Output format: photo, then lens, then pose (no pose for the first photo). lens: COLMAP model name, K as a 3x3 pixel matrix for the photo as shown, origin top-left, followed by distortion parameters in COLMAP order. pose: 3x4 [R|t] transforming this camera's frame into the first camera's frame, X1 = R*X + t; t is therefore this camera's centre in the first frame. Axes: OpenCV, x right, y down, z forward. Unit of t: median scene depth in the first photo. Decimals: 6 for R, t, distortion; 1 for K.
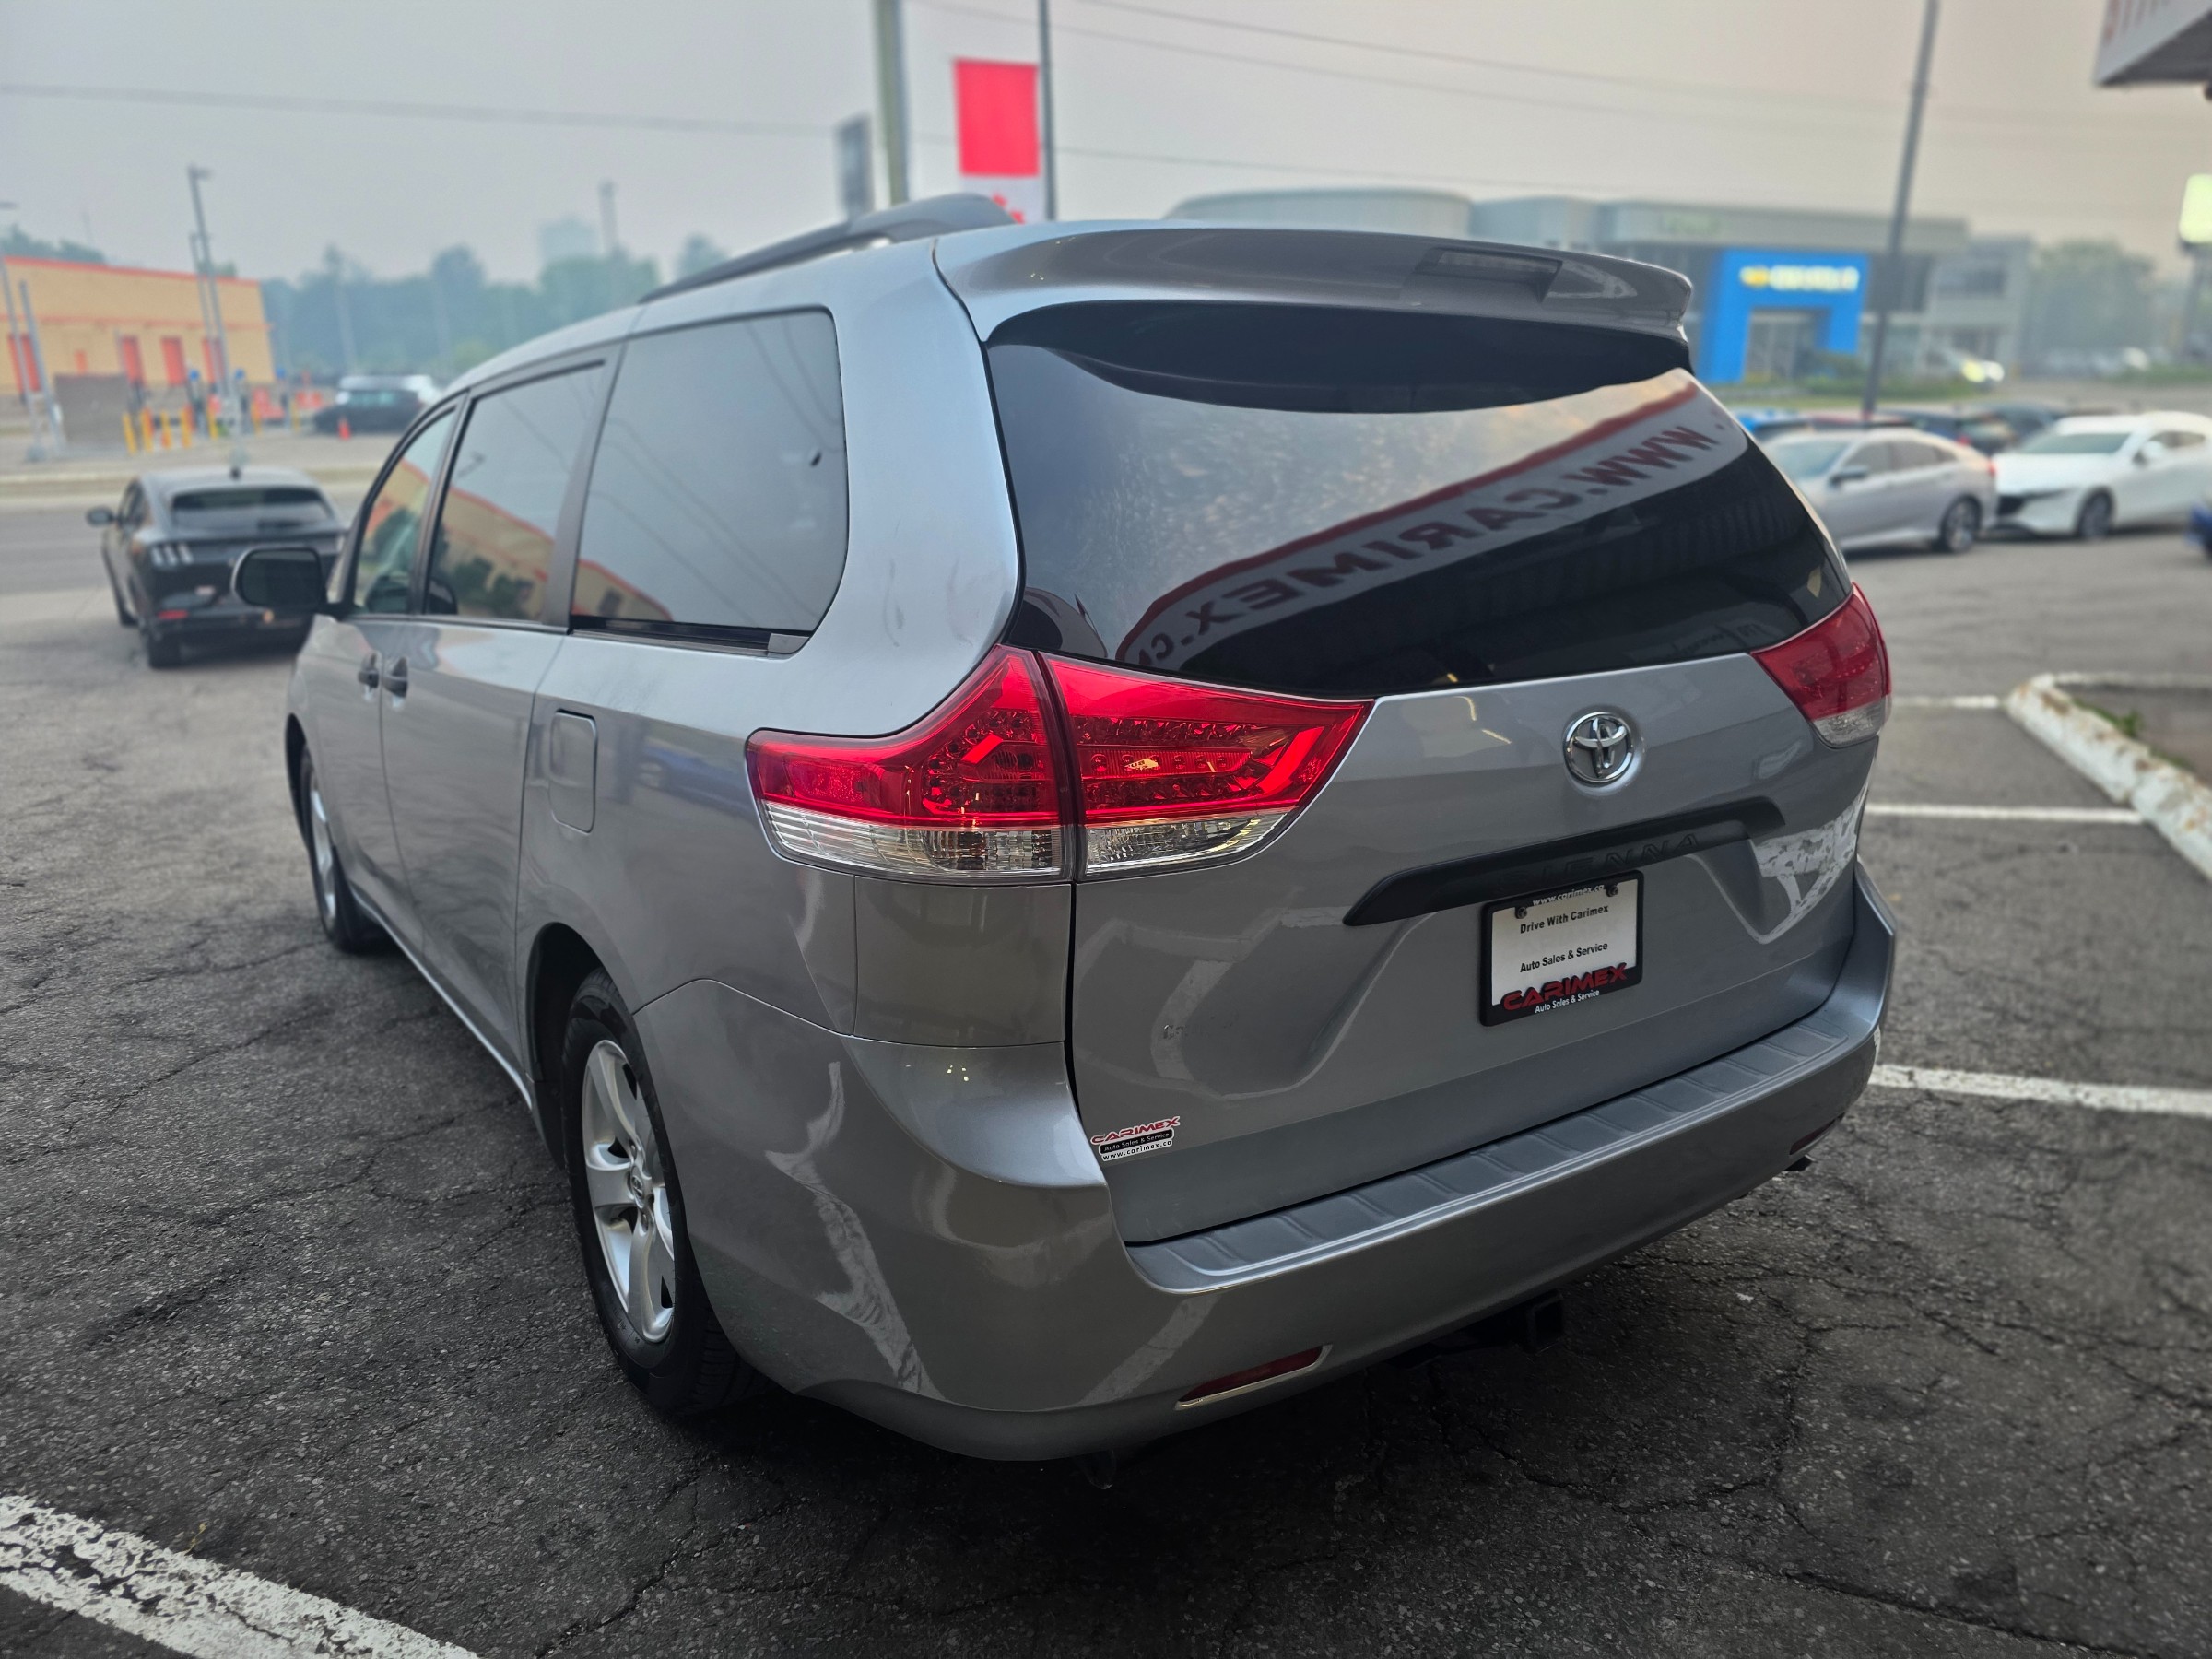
lens RADIAL K [[1514.8, 0, 1106.0], [0, 1514.8, 829.5], [0, 0, 1]] dist [-0.007672, -0.005442]
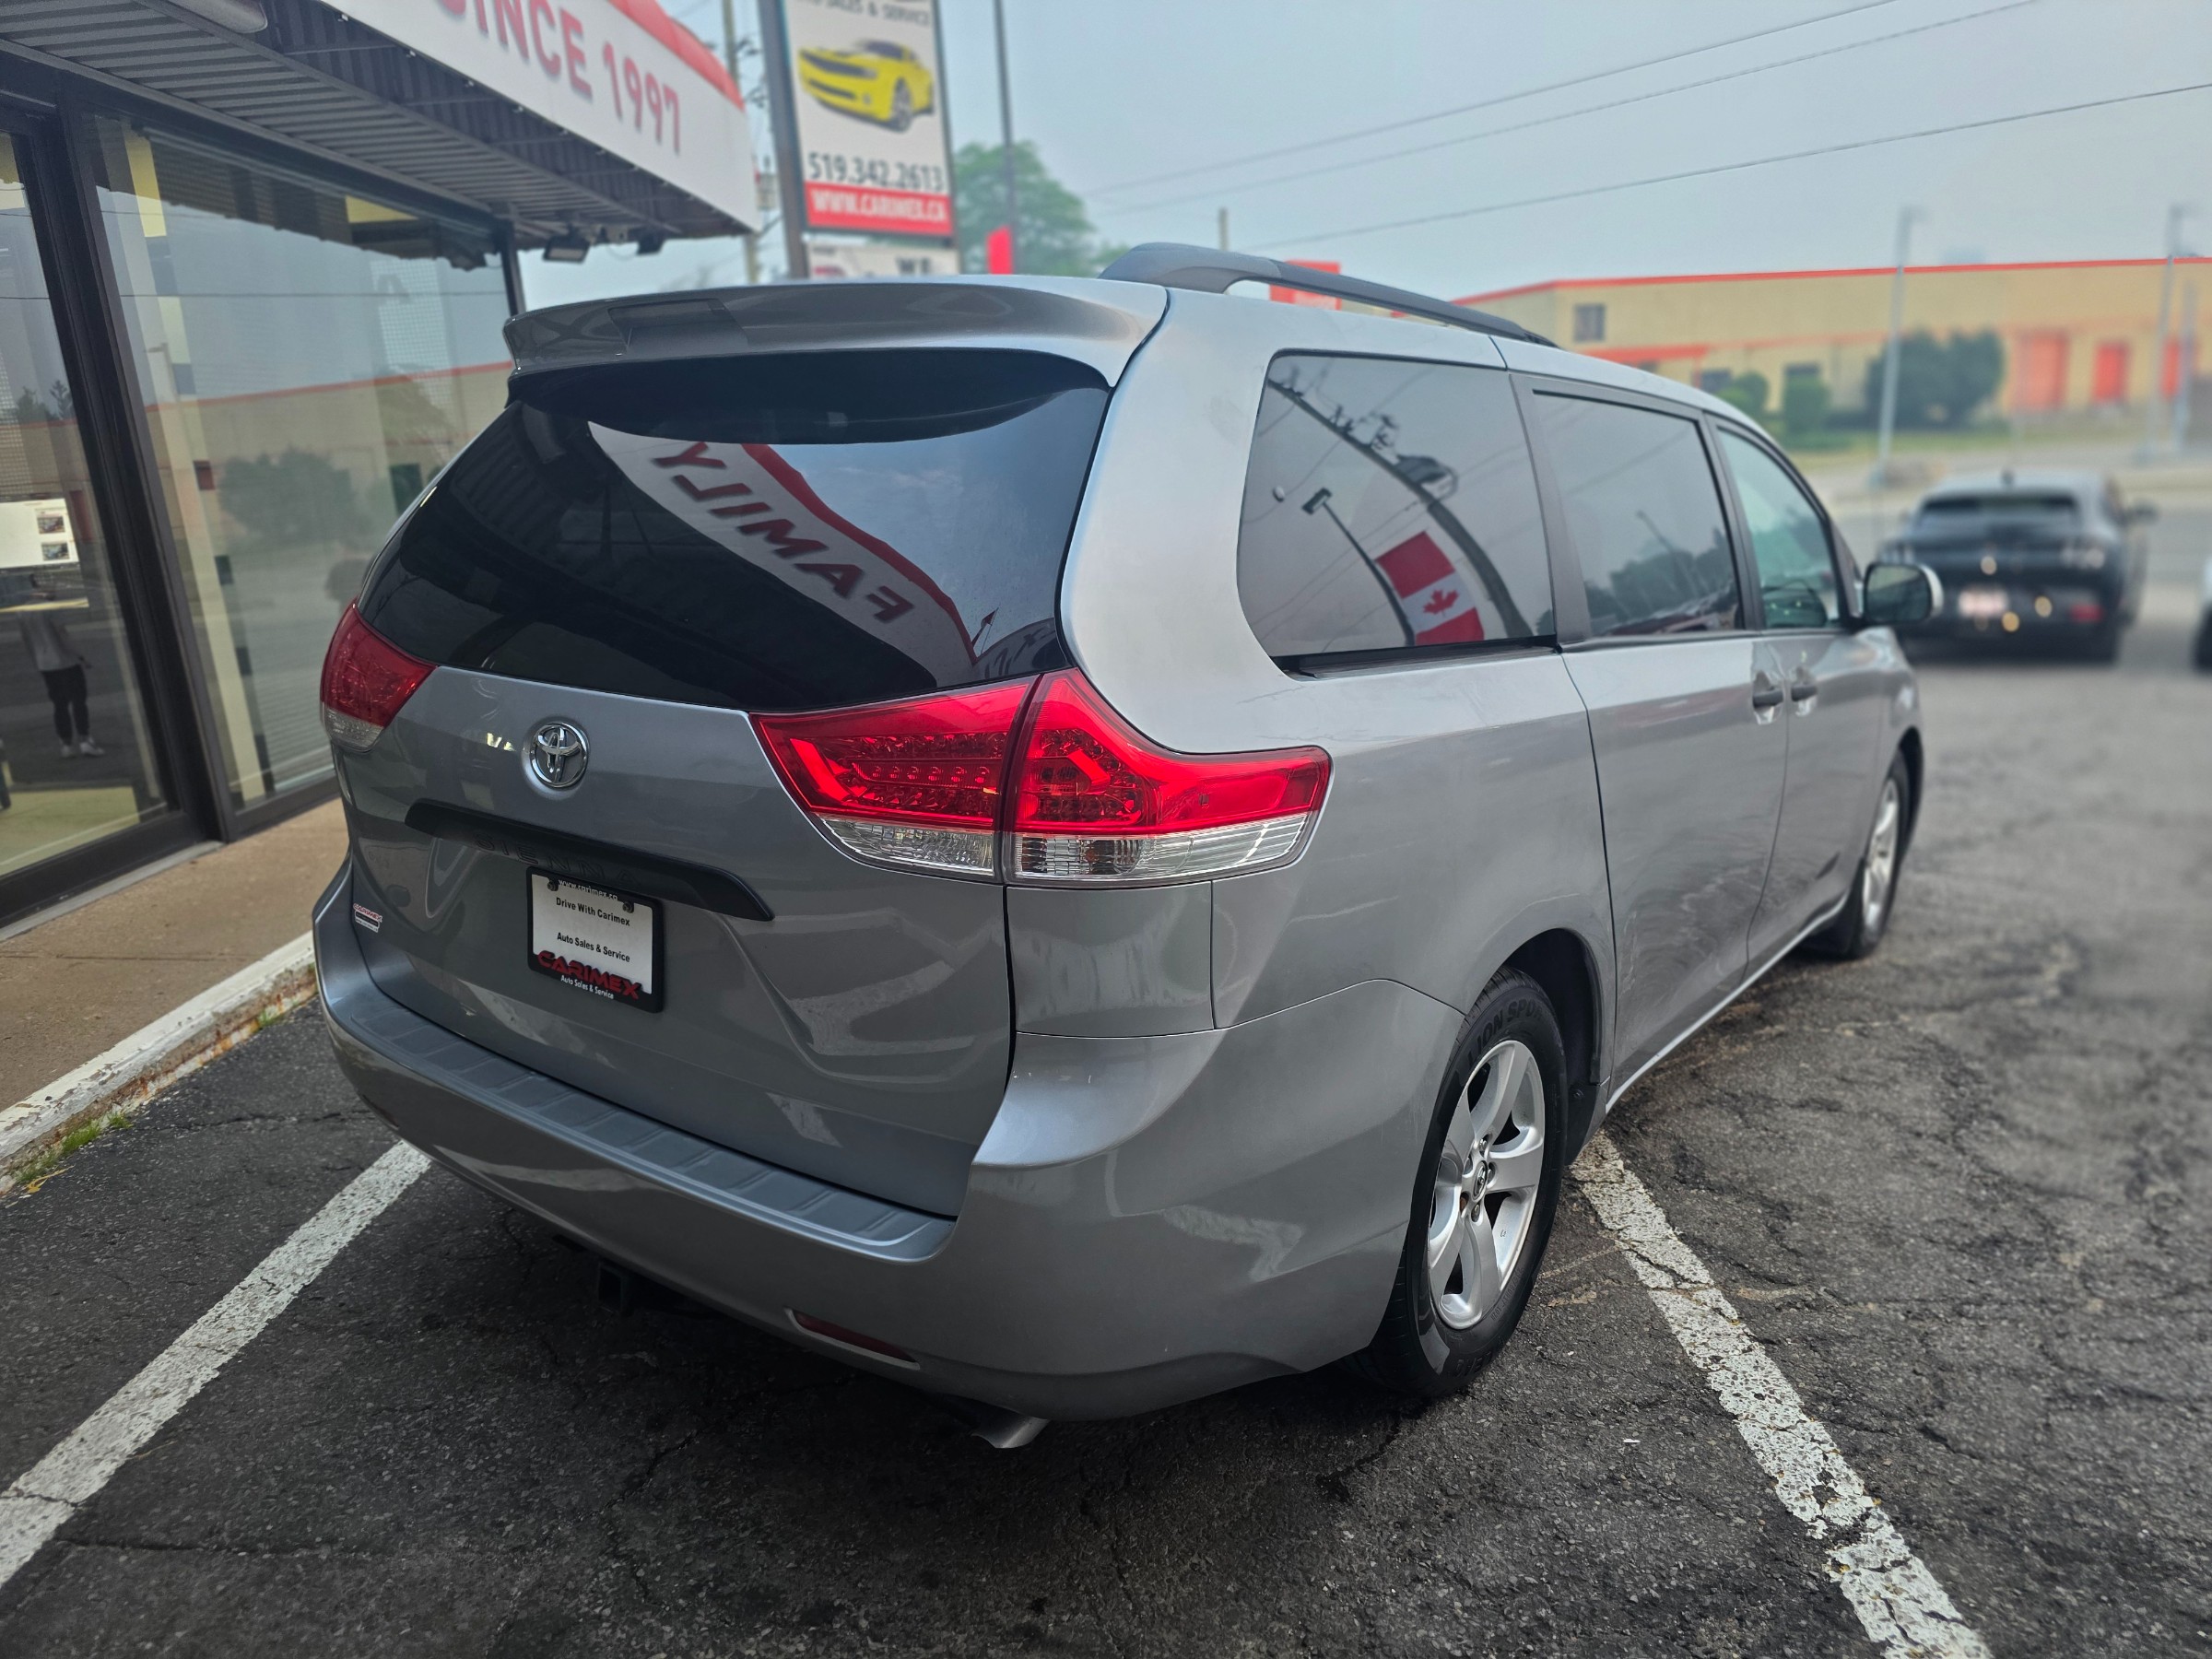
lens RADIAL K [[1514.8, 0, 1106.0], [0, 1514.8, 829.5], [0, 0, 1]] dist [-0.007672, -0.005442]
pose [[0.334579, 0.228961, -0.914130, 1.407992], [-0.229733, 0.960587, 0.156513, -0.252912], [0.913937, 0.157640, 0.373992, 0.923471]]
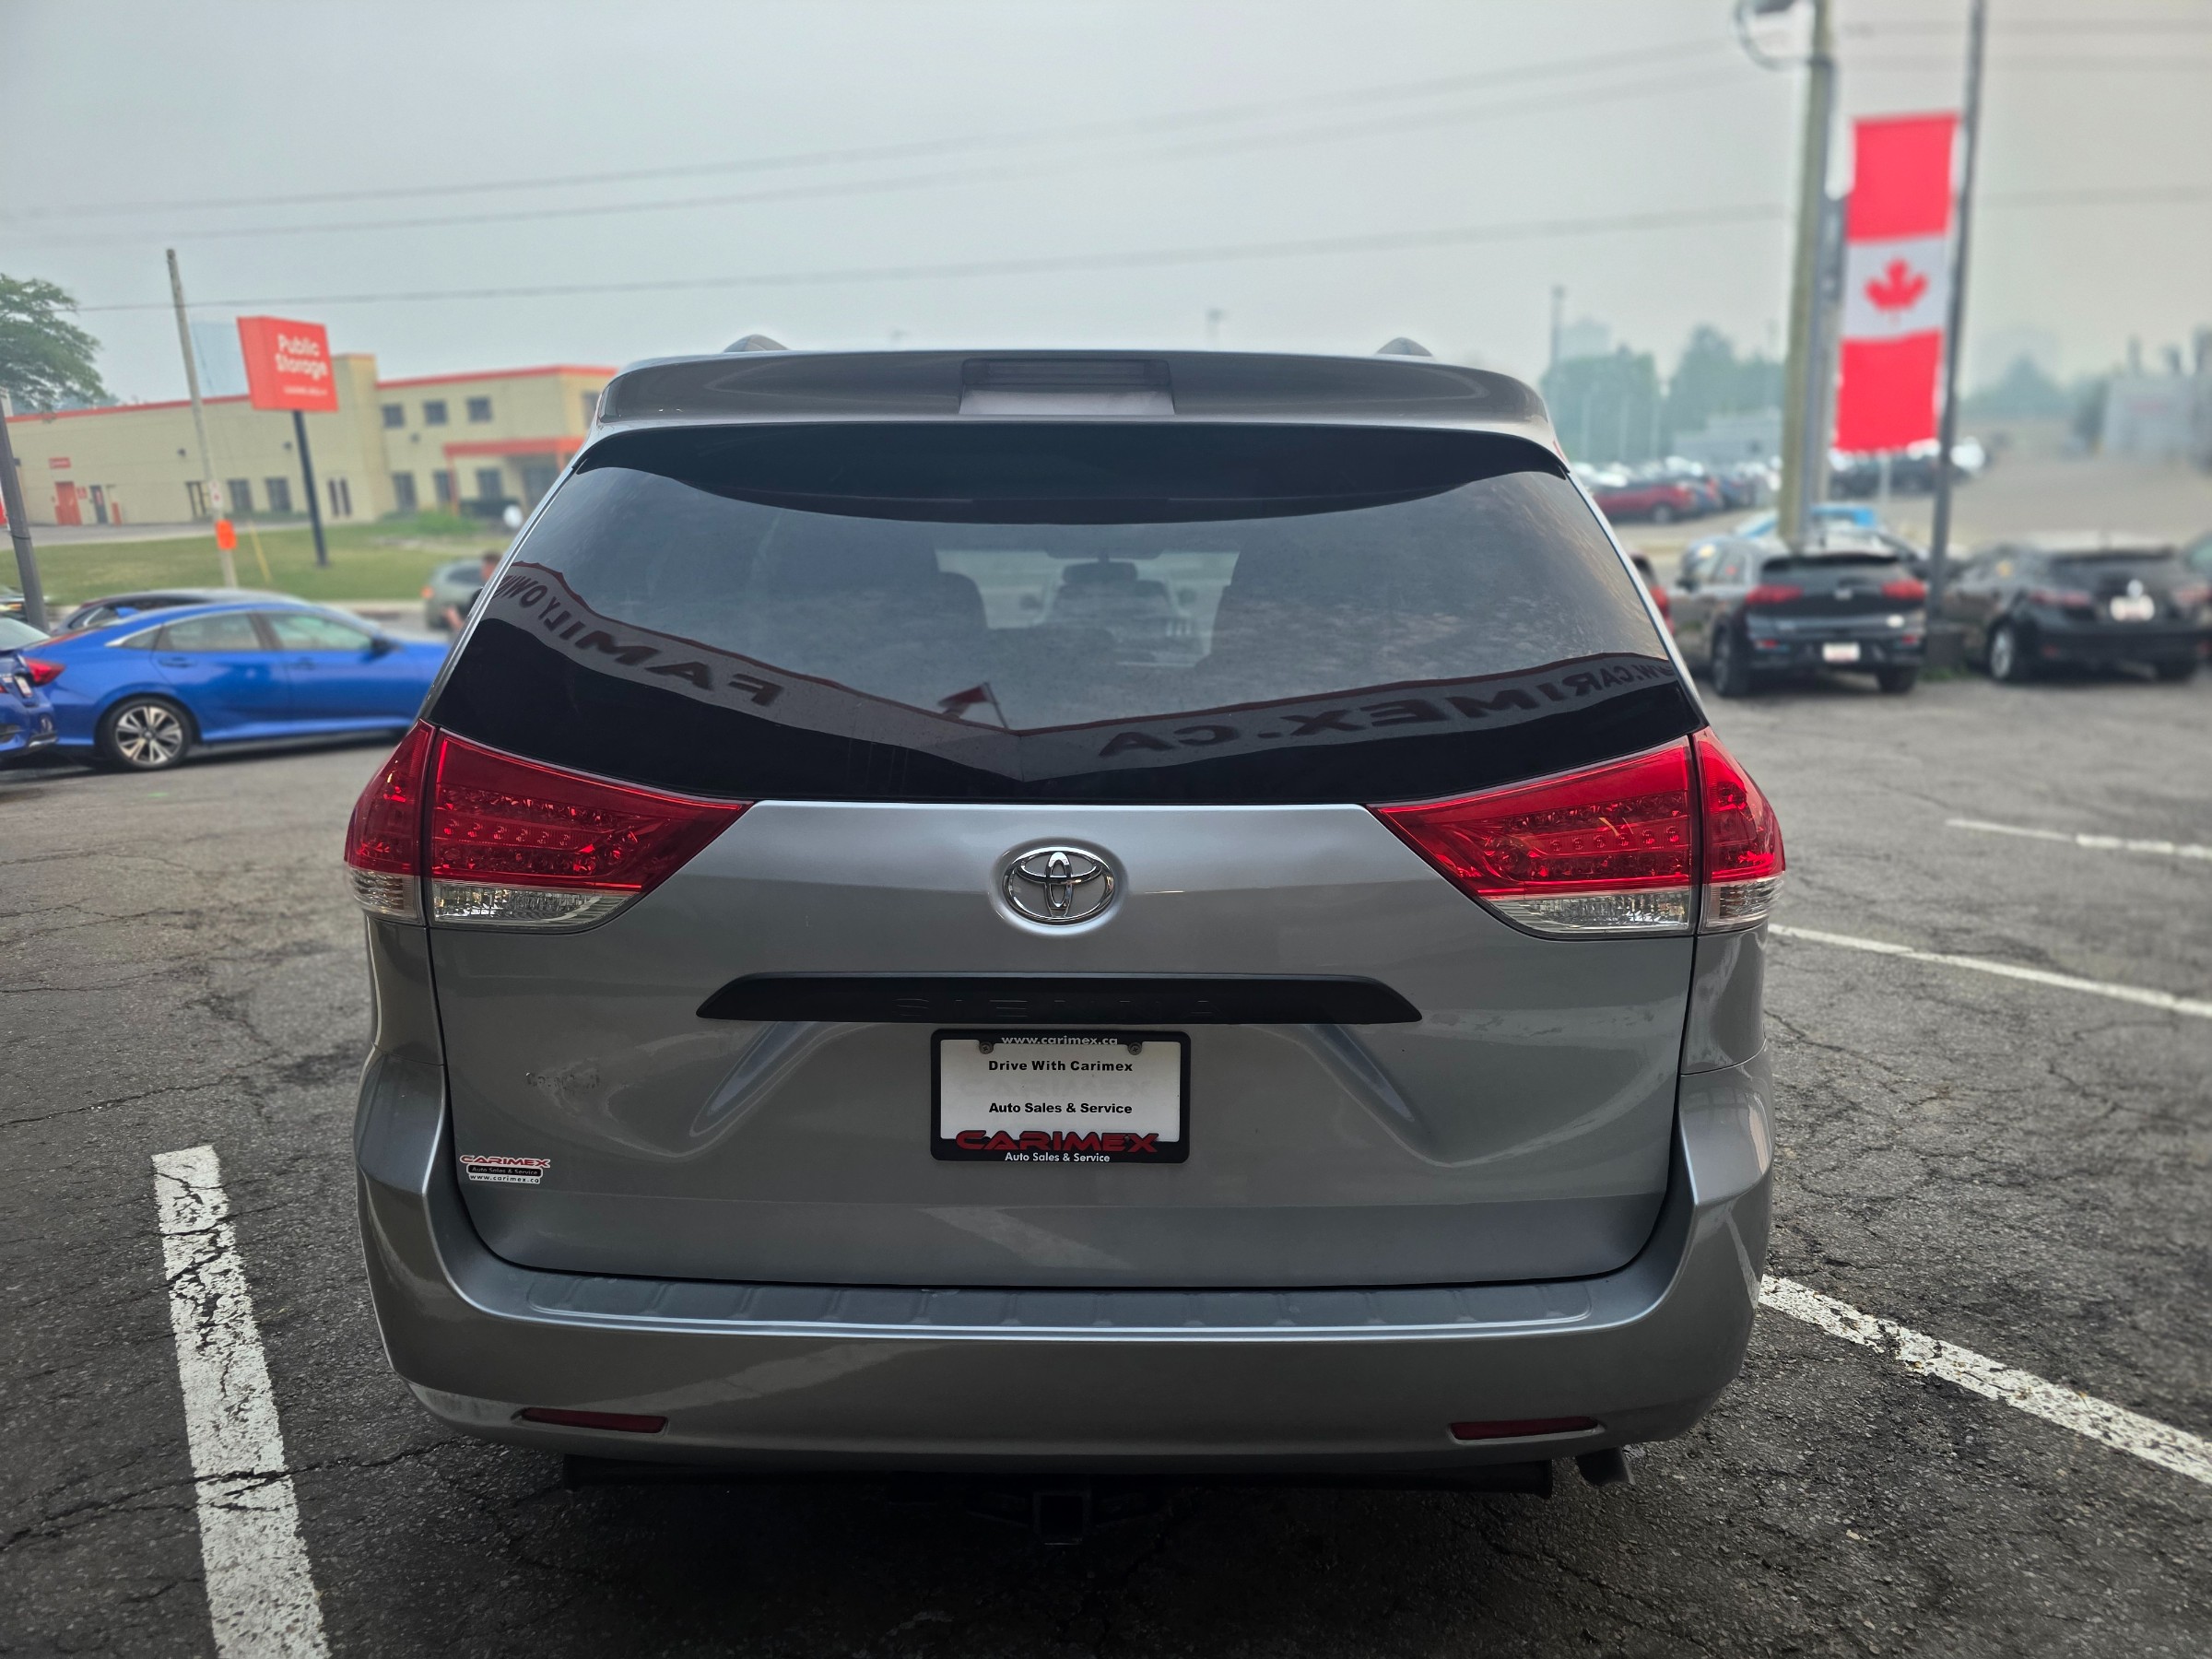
lens RADIAL K [[1514.8, 0, 1106.0], [0, 1514.8, 829.5], [0, 0, 1]] dist [-0.007672, -0.005442]
pose [[0.829097, 0.107632, -0.548647, 0.812391], [-0.137348, 0.990434, -0.013256, -0.074135], [0.541972, 0.086346, 0.835949, 0.241569]]
